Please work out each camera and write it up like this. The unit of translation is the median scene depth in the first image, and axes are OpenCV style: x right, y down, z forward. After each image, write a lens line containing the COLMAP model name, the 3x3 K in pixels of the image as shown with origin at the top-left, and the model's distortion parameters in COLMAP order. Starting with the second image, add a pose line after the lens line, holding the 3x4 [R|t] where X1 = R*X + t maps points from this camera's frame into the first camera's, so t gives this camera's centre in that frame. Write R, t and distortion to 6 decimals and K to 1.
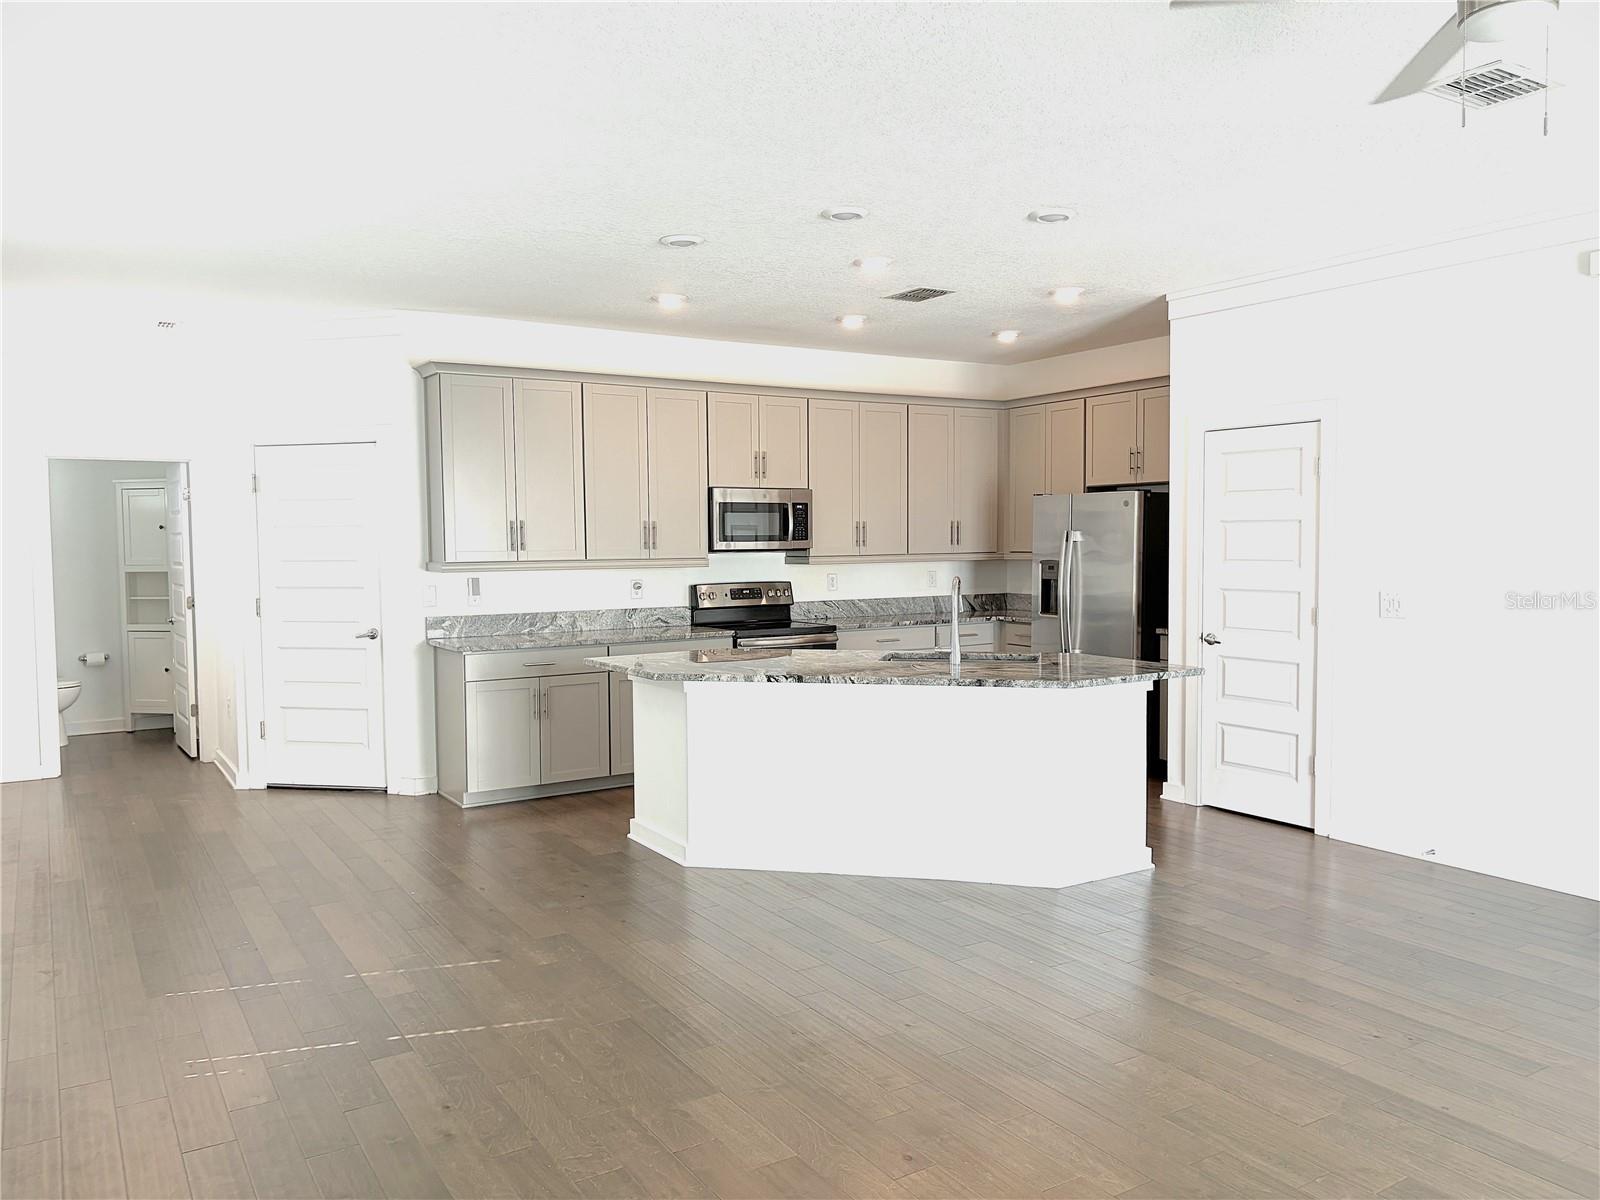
lens RADIAL K [[1216.5, 0, 800.0], [0, 1216.5, 600.0], [0, 0, 1]] dist [0.145025, -0.000346]
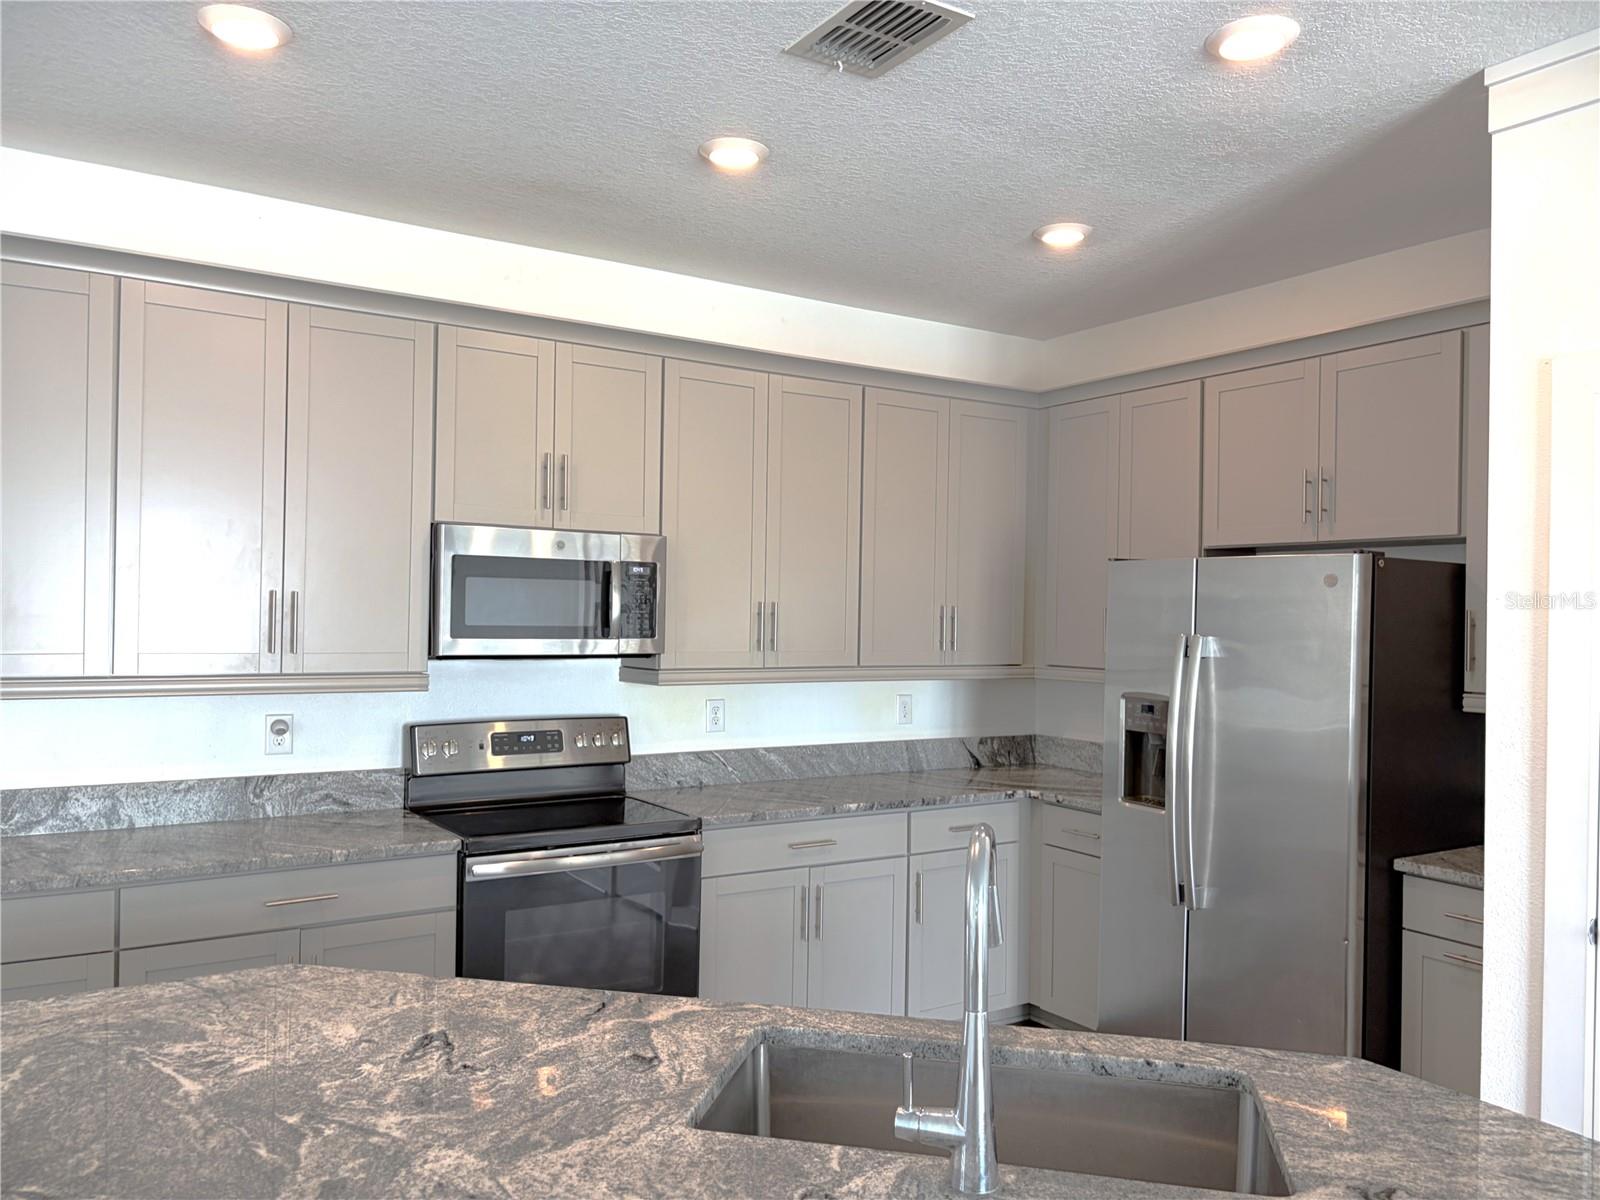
lens RADIAL K [[1216.5, 0, 800.0], [0, 1216.5, 600.0], [0, 0, 1]] dist [0.145025, -0.000346]
pose [[0.999559, 0.026003, 0.014369, 0.058177], [-0.025011, 0.997546, -0.065390, -0.033386], [-0.016034, 0.065002, 0.997756, 0.501696]]
